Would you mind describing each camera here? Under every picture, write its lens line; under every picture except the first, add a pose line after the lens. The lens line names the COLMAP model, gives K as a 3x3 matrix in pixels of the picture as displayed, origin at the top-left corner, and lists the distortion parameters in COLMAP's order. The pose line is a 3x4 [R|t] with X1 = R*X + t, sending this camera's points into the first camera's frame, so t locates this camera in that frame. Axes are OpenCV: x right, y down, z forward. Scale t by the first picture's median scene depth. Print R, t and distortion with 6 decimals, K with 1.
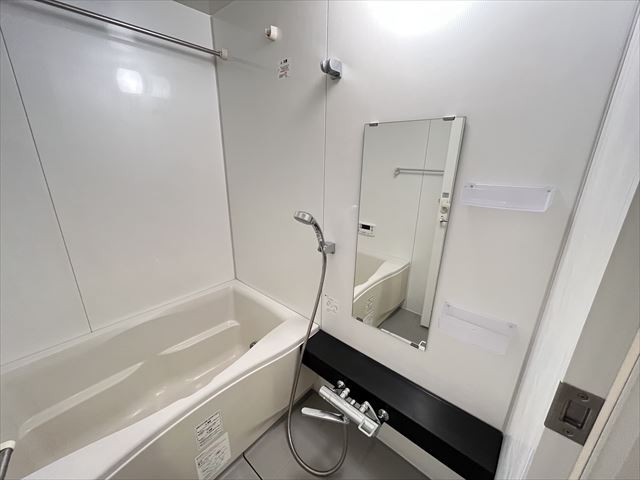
lens RADIAL K [[259.8, 0, 317.7], [0, 259.8, 239.6], [0, 0, 1]] dist [-0.002103, -0.000128]
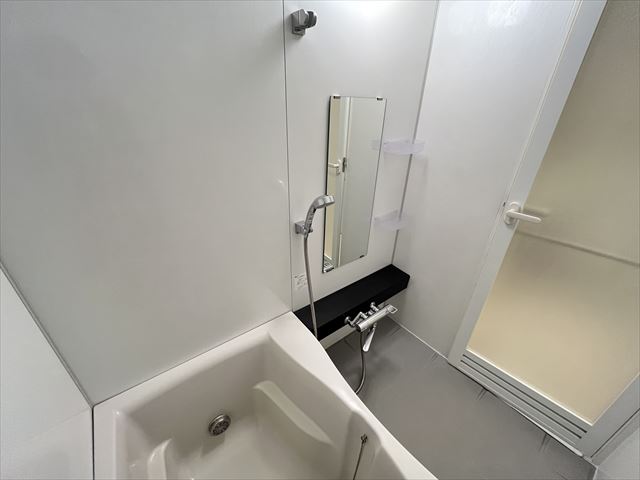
lens RADIAL K [[259.8, 0, 317.7], [0, 259.8, 239.6], [0, 0, 1]] dist [-0.002103, -0.000128]
pose [[0.191811, -0.451801, 0.871254, -0.922975], [0.283613, 0.875380, 0.391502, -0.329906], [-0.939560, 0.172005, 0.296044, 0.768789]]
